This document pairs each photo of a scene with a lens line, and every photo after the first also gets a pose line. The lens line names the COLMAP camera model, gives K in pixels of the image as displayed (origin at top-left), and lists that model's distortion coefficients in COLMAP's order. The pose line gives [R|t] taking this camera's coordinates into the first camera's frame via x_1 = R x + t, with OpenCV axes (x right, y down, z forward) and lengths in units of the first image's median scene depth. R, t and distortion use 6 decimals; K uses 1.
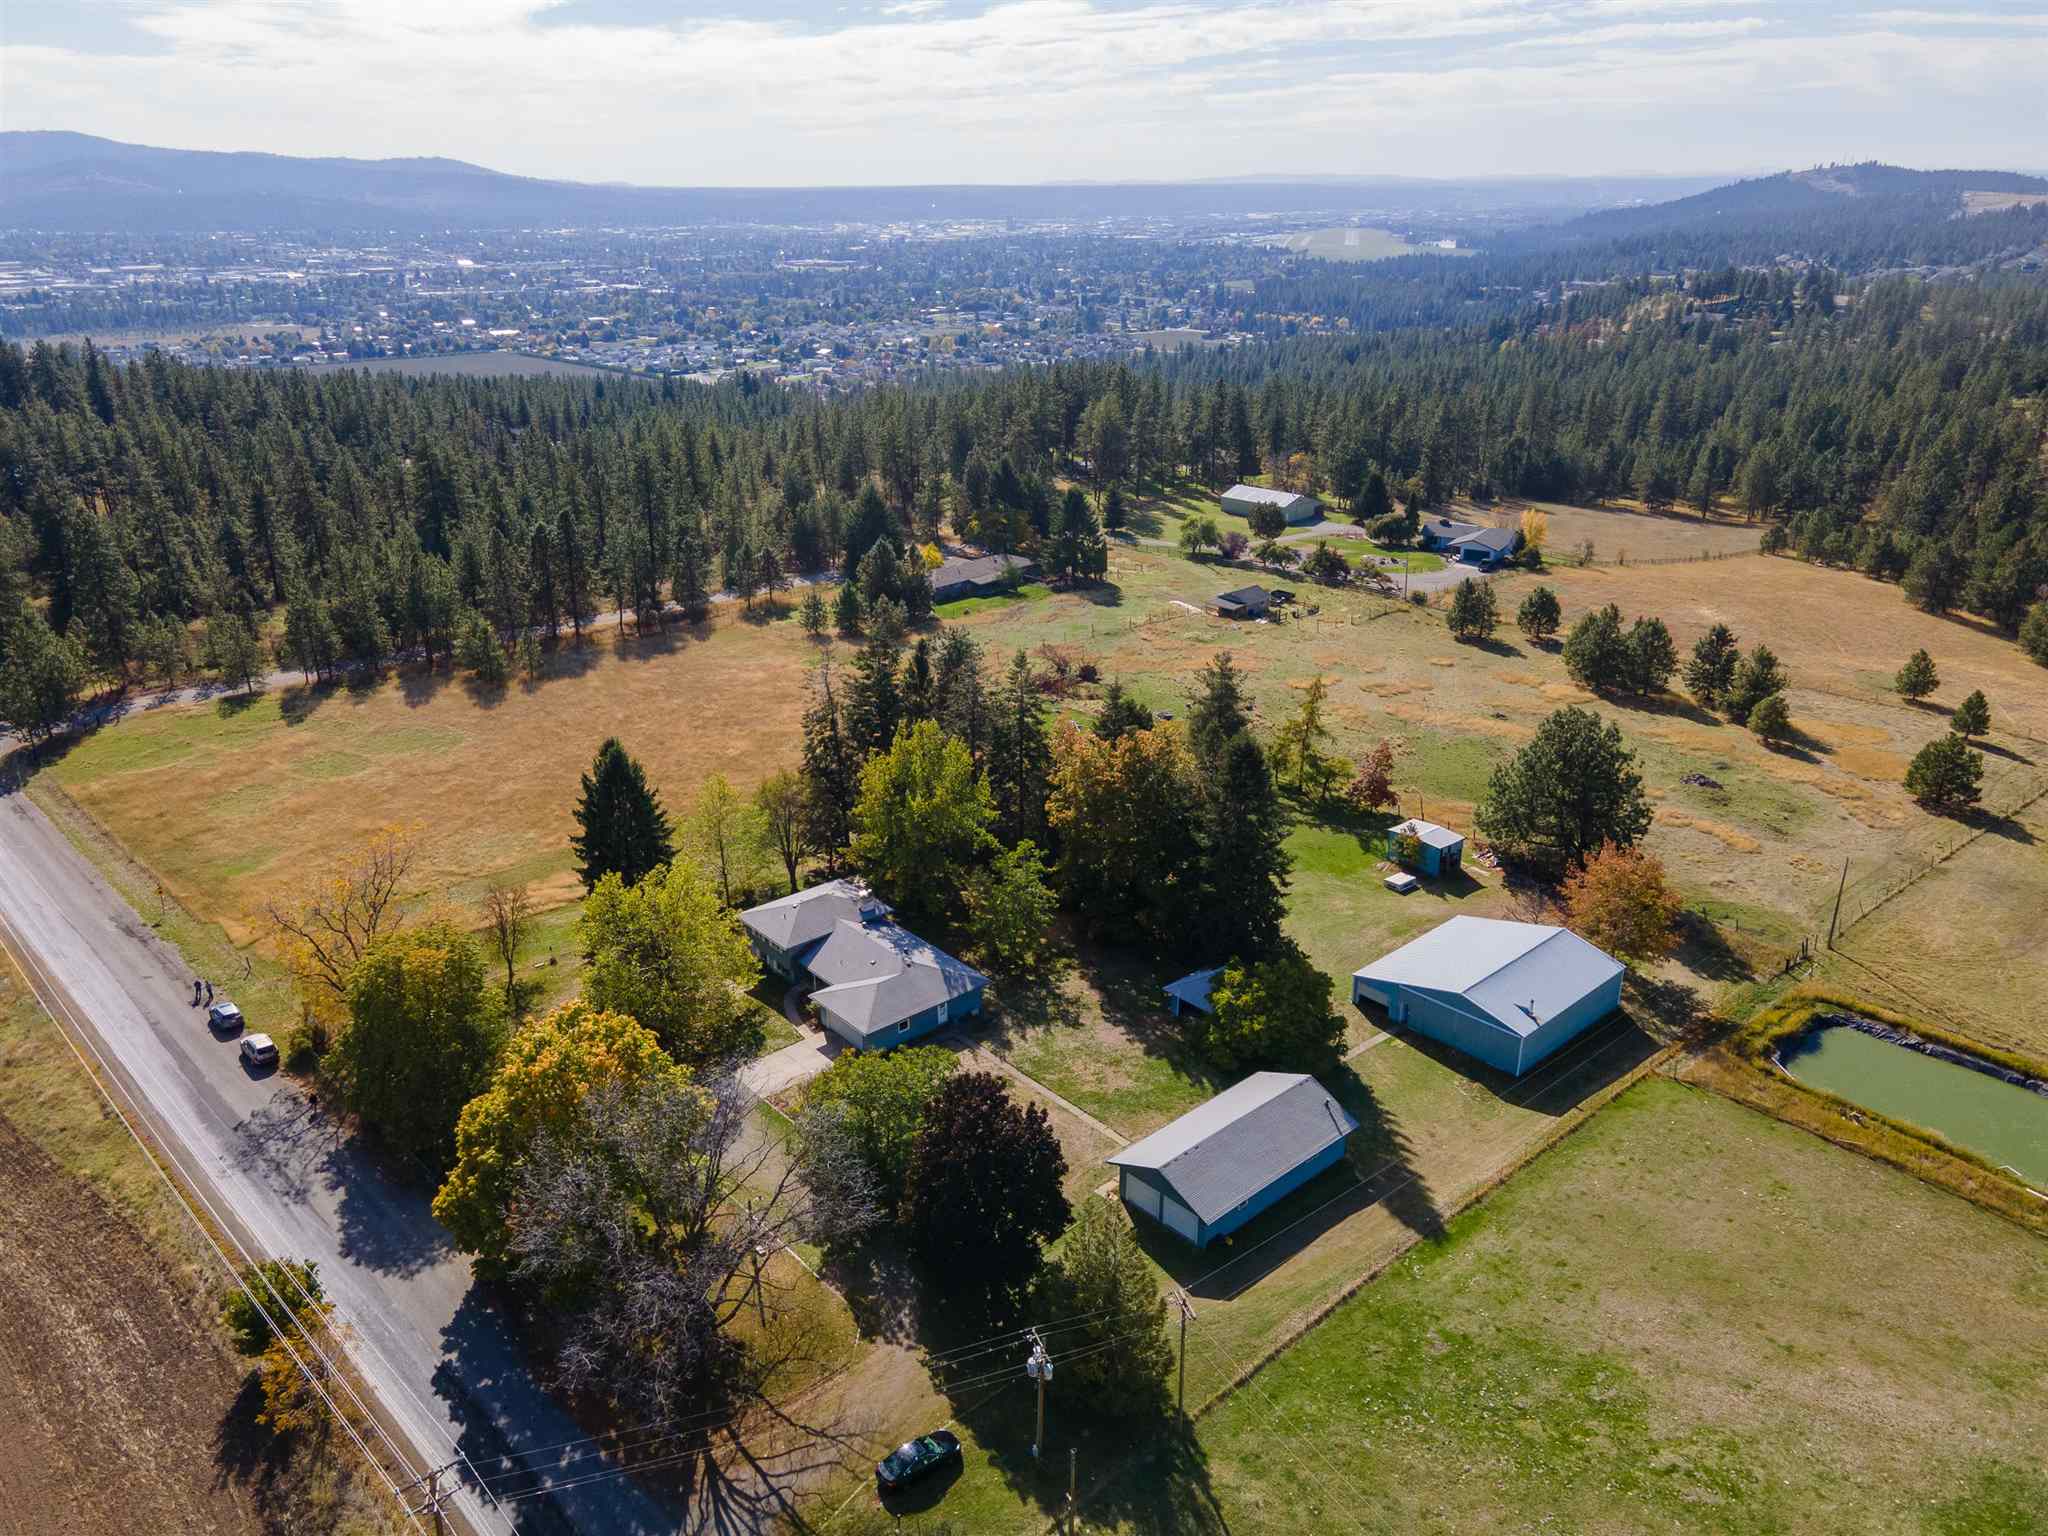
lens RADIAL K [[1498.6, 0, 1015.7], [0, 1498.6, 776.0], [0, 0, 1]] dist [0.032329, 0.012464]
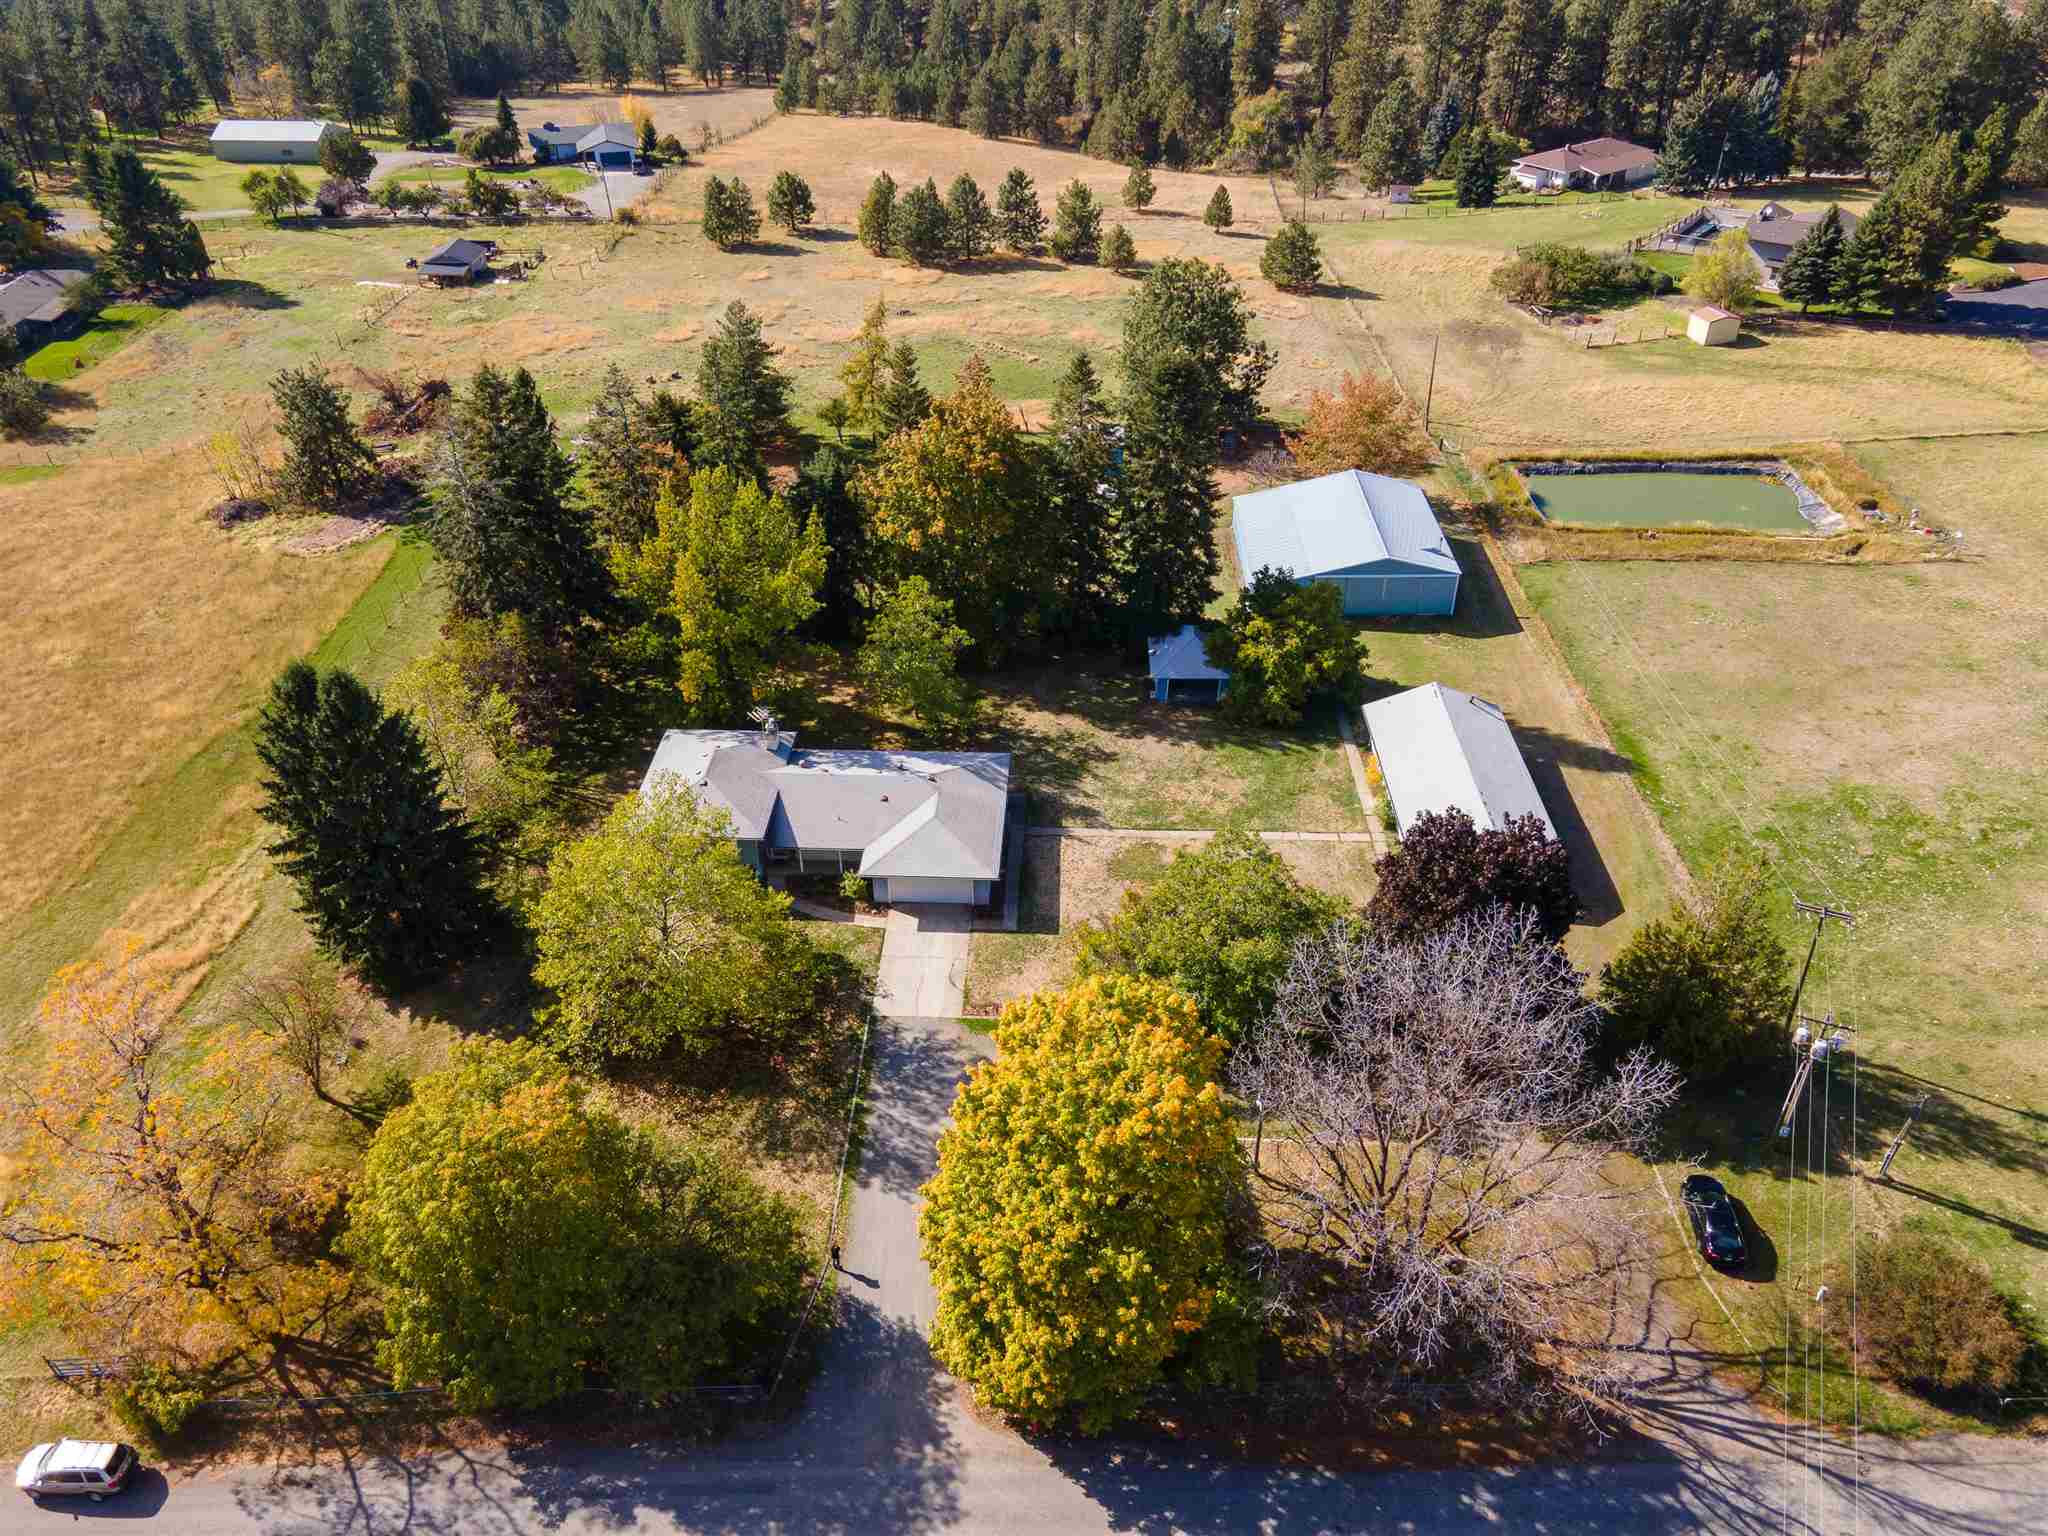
lens RADIAL K [[1498.6, 0, 1015.7], [0, 1498.6, 776.0], [0, 0, 1]] dist [0.032329, 0.012464]
pose [[0.687569, -0.423952, 0.589502, -0.265341], [0.277175, 0.903618, 0.326570, -0.059010], [-0.671135, -0.061144, 0.738809, 0.233123]]
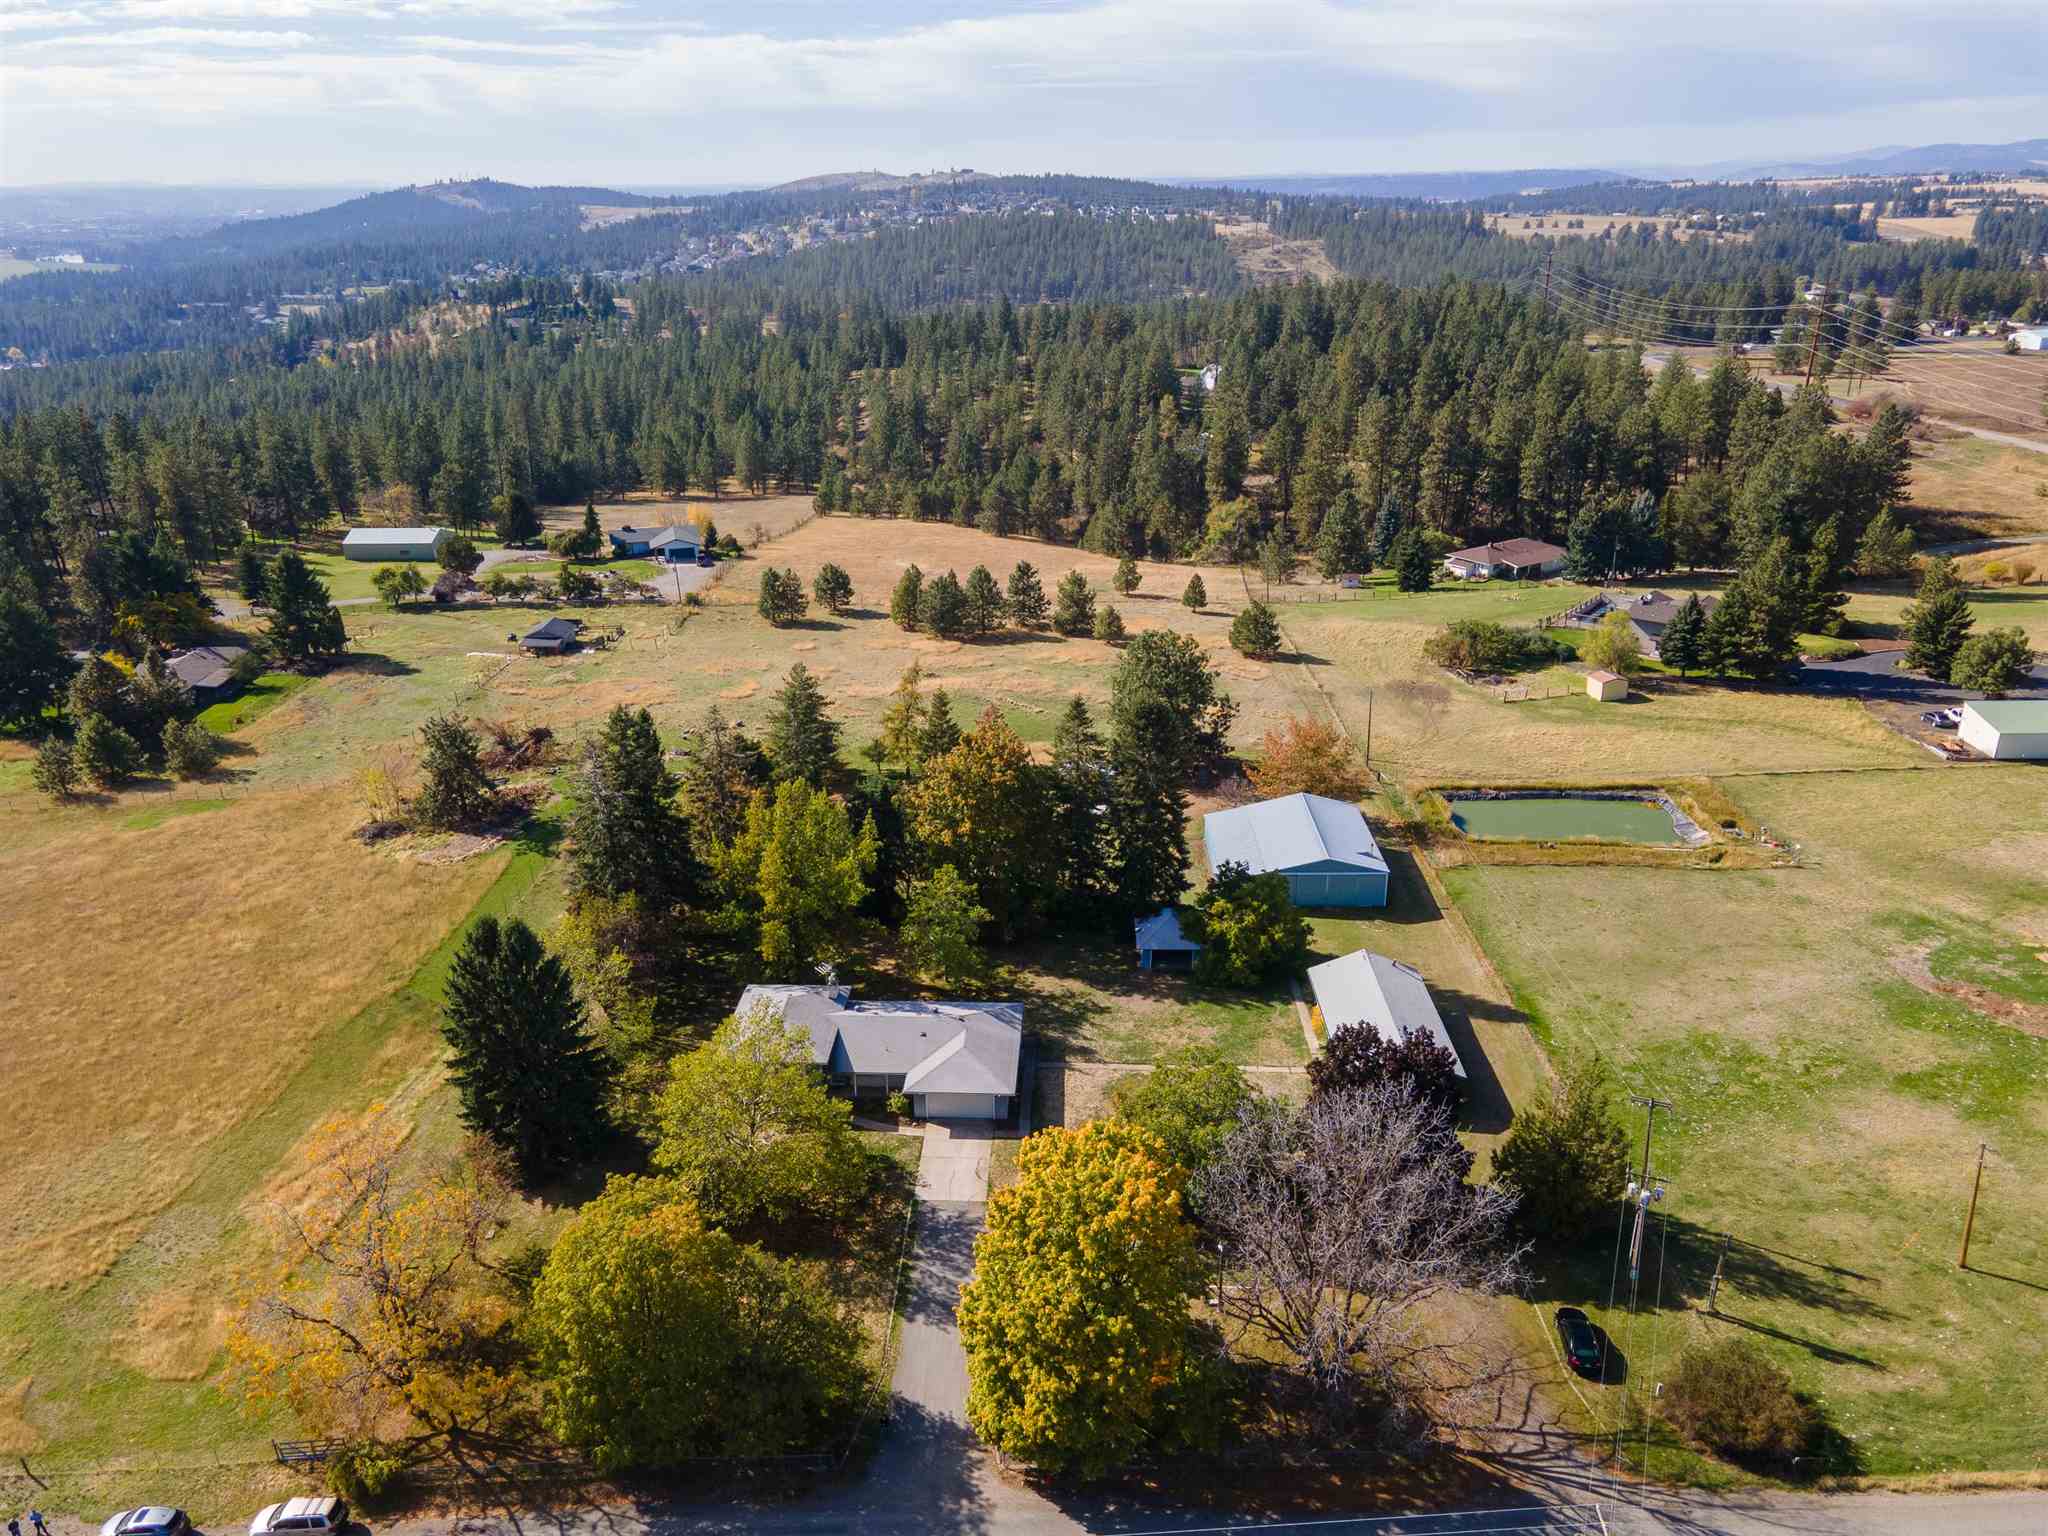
lens RADIAL K [[1498.6, 0, 1015.7], [0, 1498.6, 776.0], [0, 0, 1]] dist [0.032329, 0.012464]
pose [[0.689011, -0.272990, 0.671372, -0.348951], [0.277920, 0.955054, 0.103117, -0.058187], [-0.669346, 0.115538, 0.733912, 0.152254]]
